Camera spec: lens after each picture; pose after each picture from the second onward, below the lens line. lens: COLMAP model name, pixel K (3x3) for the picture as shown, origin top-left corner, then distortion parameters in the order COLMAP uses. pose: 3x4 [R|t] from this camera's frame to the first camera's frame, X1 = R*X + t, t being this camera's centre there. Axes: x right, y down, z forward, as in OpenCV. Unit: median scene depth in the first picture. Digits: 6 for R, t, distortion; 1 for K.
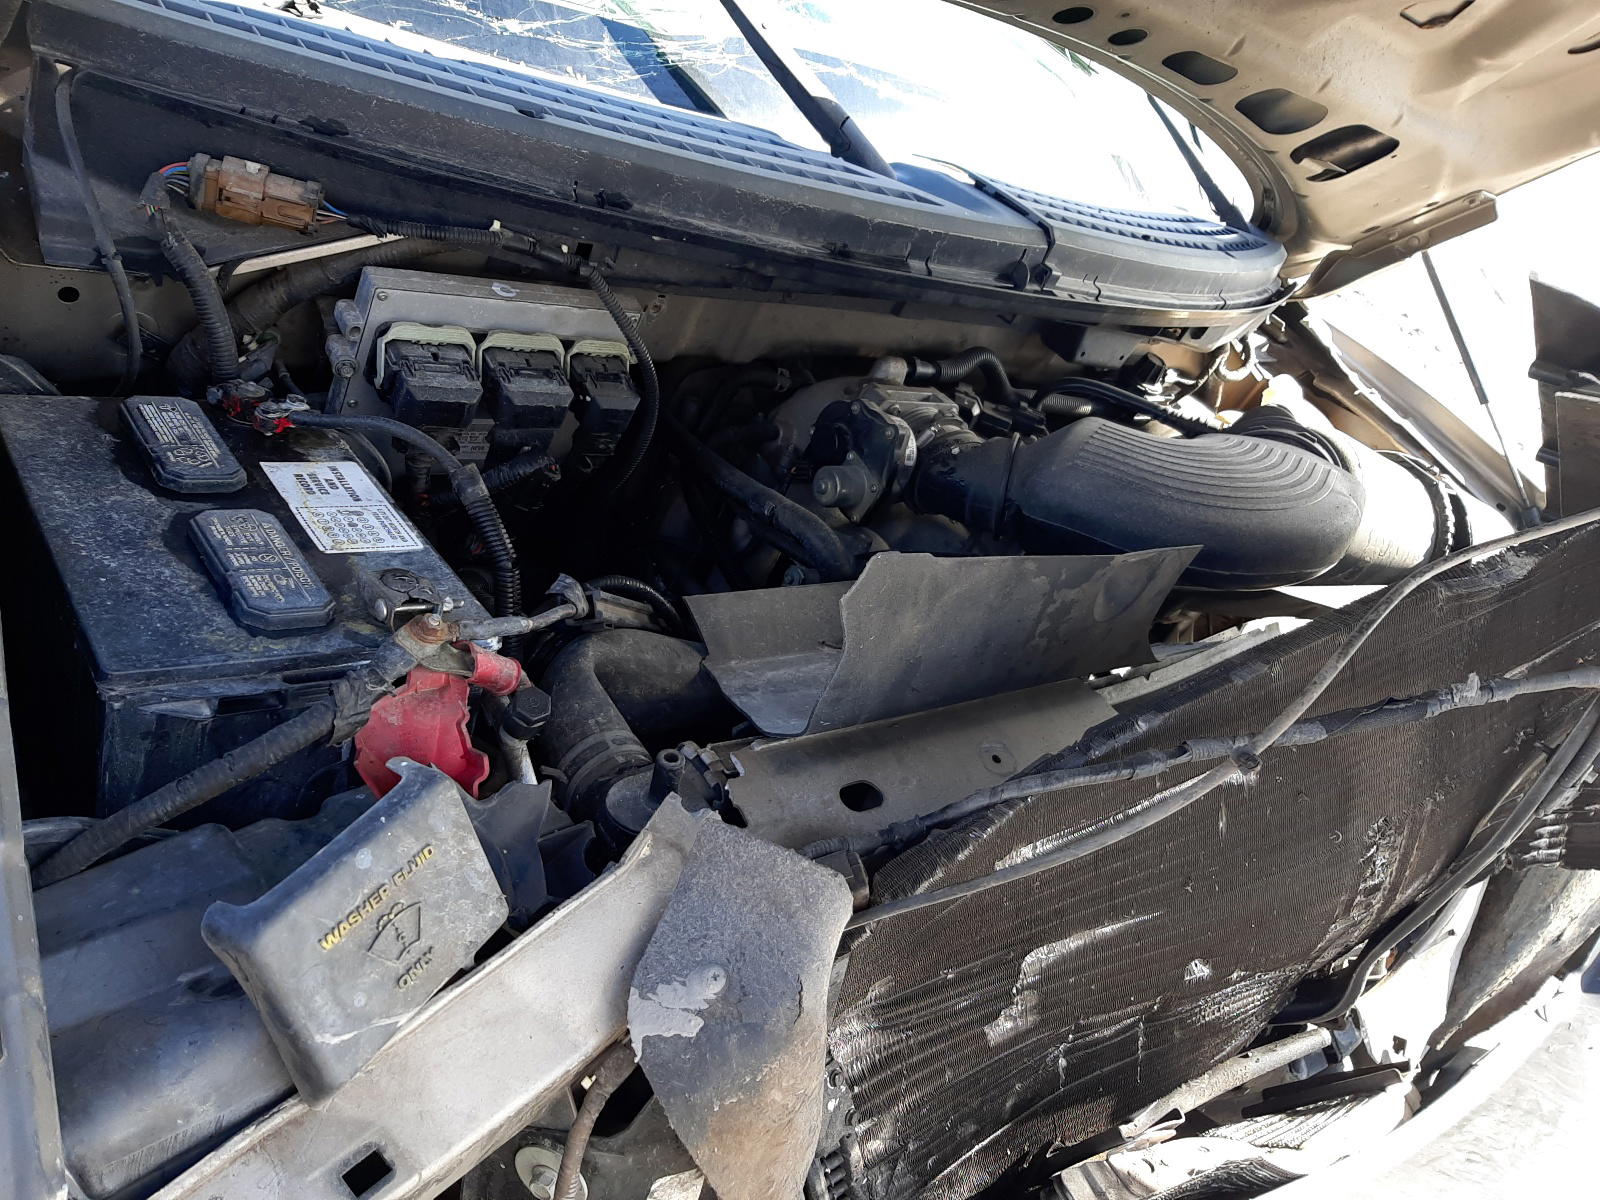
lens RADIAL K [[1210.8, 0, 800.0], [0, 1210.8, 600.0], [0, 0, 1]] dist [-0.038894, -0.001549]
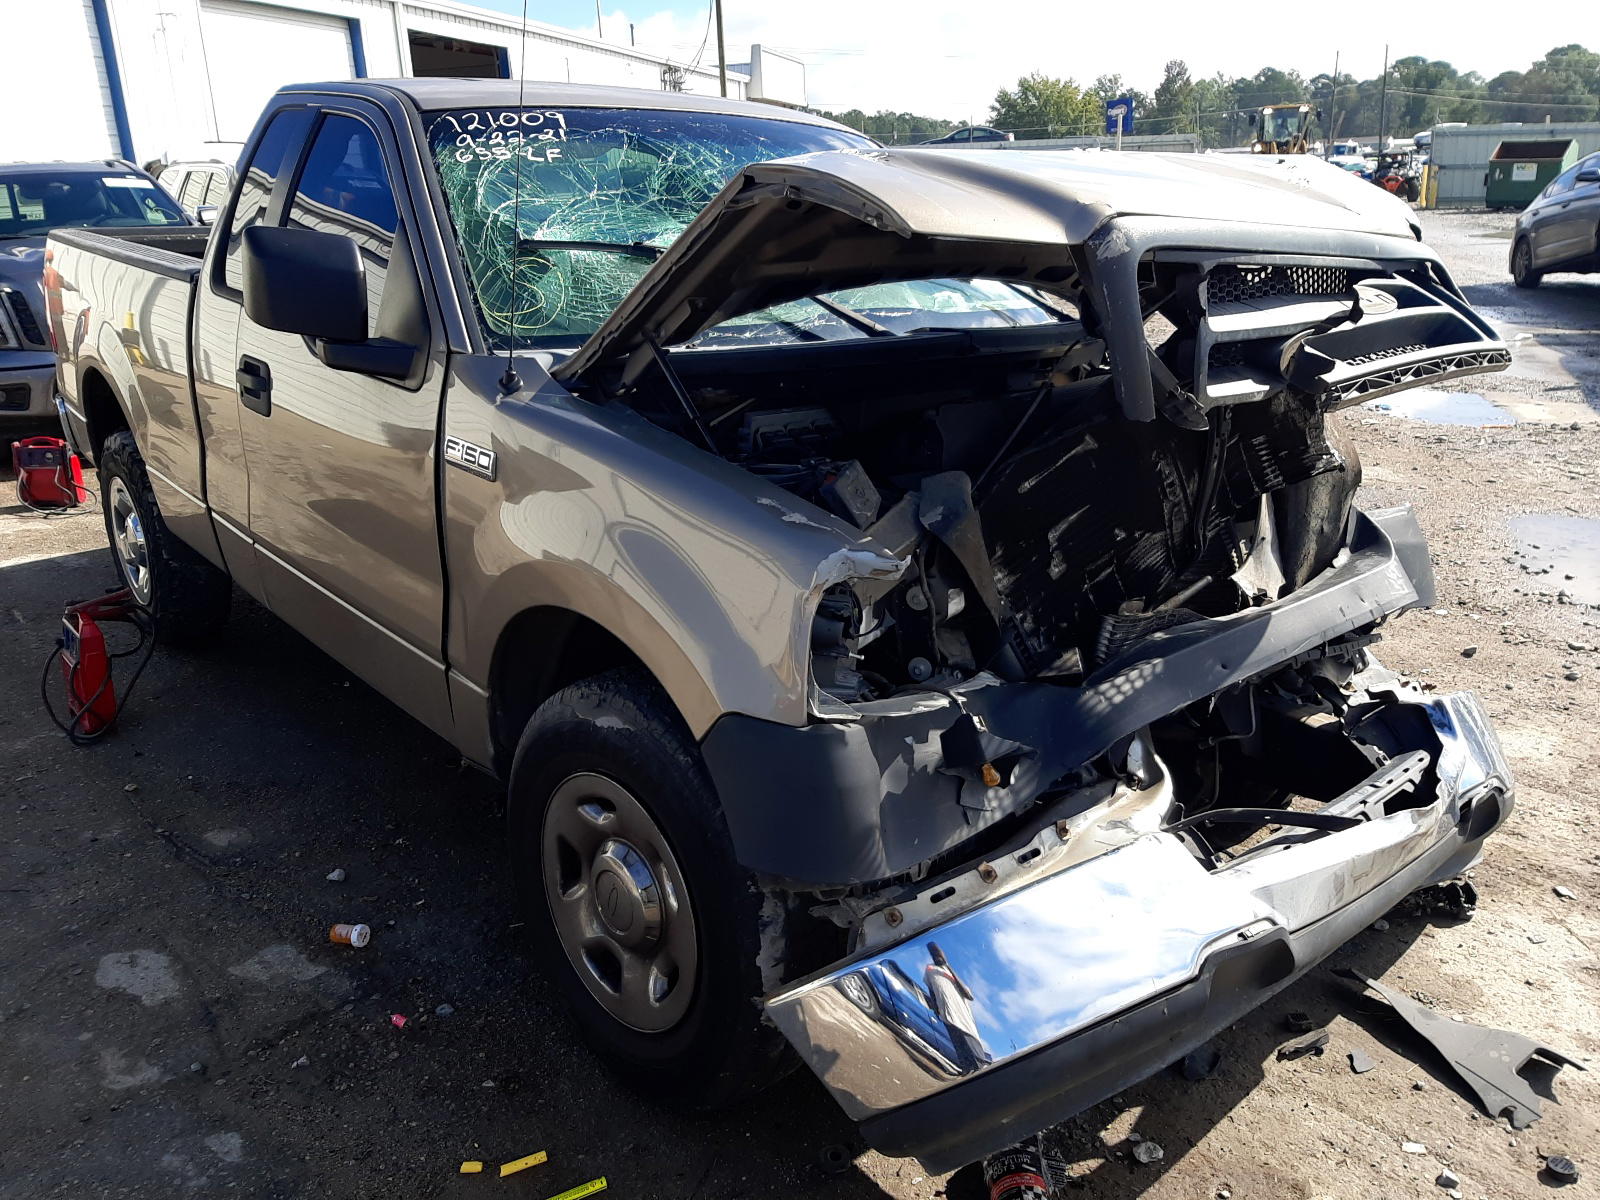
lens RADIAL K [[1210.8, 0, 800.0], [0, 1210.8, 600.0], [0, 0, 1]] dist [-0.038894, -0.001549]
pose [[0.929548, -0.367885, -0.024514, -0.257713], [0.348525, 0.898431, -0.267120, 0.751704], [0.120293, 0.239757, 0.963351, -1.335689]]
